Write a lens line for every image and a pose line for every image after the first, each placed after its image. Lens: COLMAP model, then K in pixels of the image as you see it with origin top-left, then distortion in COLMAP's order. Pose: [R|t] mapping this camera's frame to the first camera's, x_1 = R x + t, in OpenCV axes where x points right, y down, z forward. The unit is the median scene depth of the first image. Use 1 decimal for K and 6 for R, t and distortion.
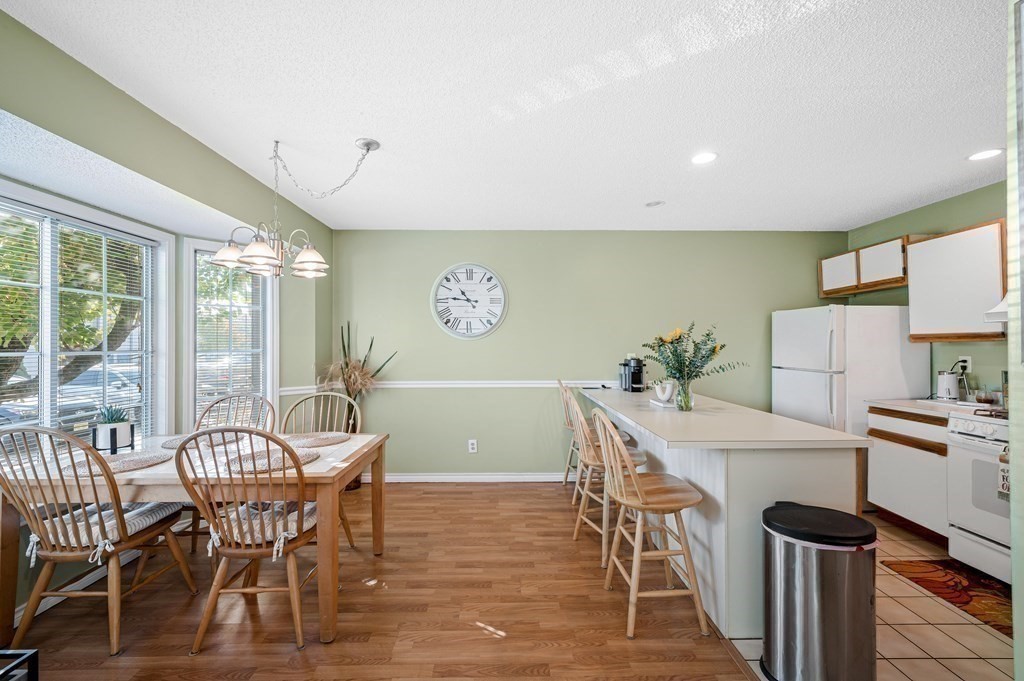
lens RADIAL K [[411.8, 0, 509.1], [0, 411.8, 340.8], [0, 0, 1]] dist [0.001630, 0.000353]
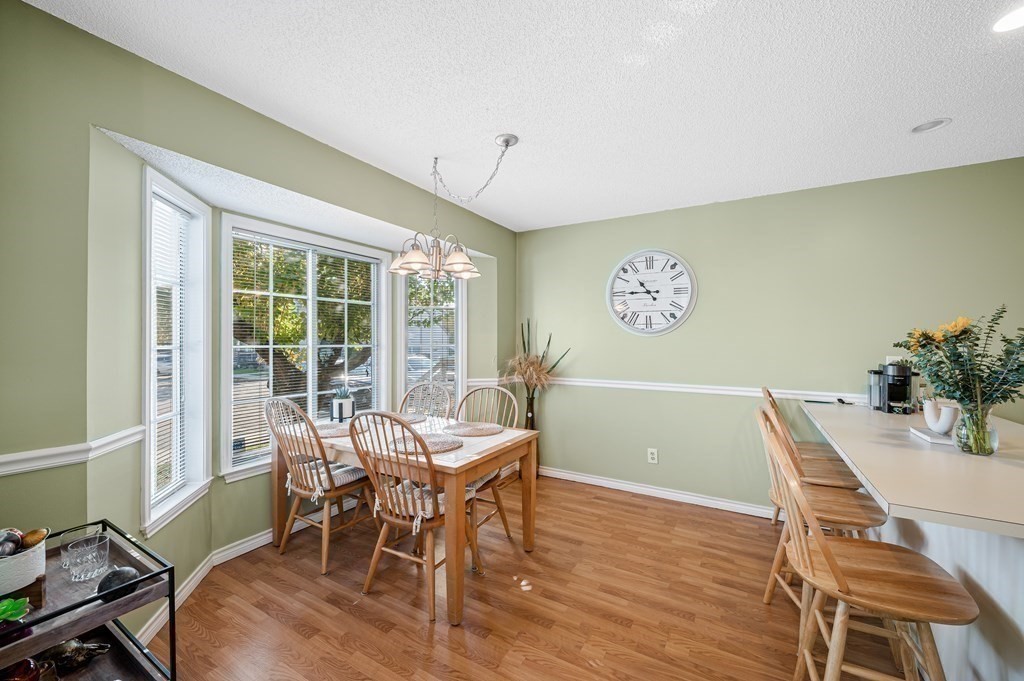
lens RADIAL K [[405.8, 0, 509.0], [0, 405.8, 341.0], [0, 0, 1]] dist [0.000329, 0.000248]
pose [[0.855483, 0.005962, -0.517796, 0.137890], [-0.001000, 0.999951, 0.009861, -0.000886], [0.517830, -0.007918, 0.855447, 0.127079]]
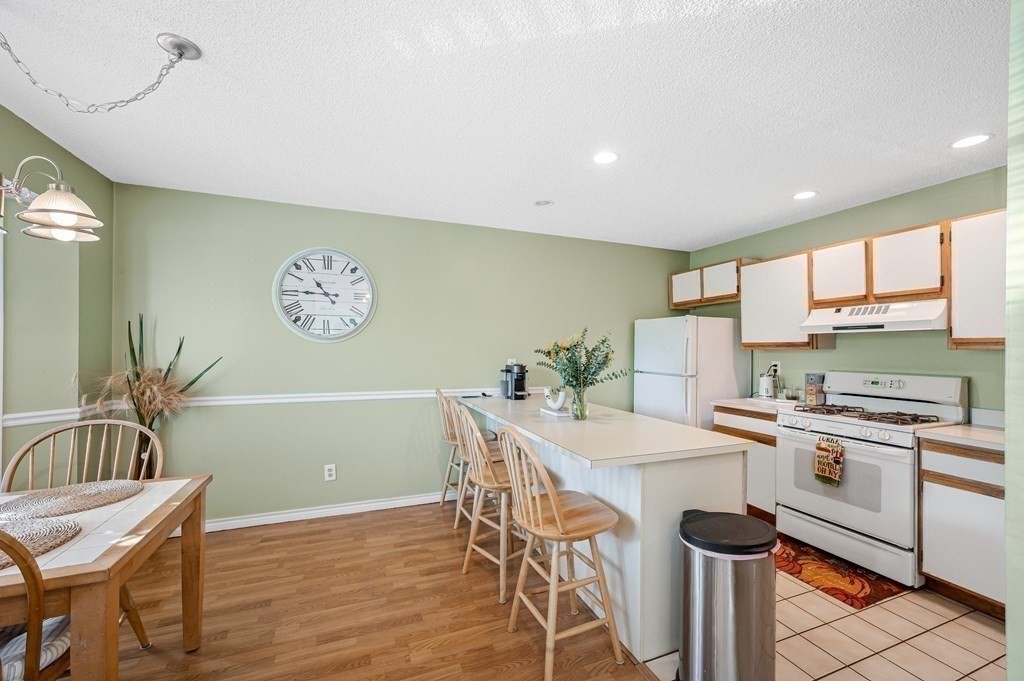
lens RADIAL K [[410.8, 0, 512.4], [0, 410.8, 346.5], [0, 0, 1]] dist [-0.000177, 0.000325]
pose [[0.934251, 0.009171, 0.356499, -0.059754], [-0.011141, 0.999932, 0.003471, -0.002465], [-0.356443, -0.007215, 0.934289, 0.150564]]
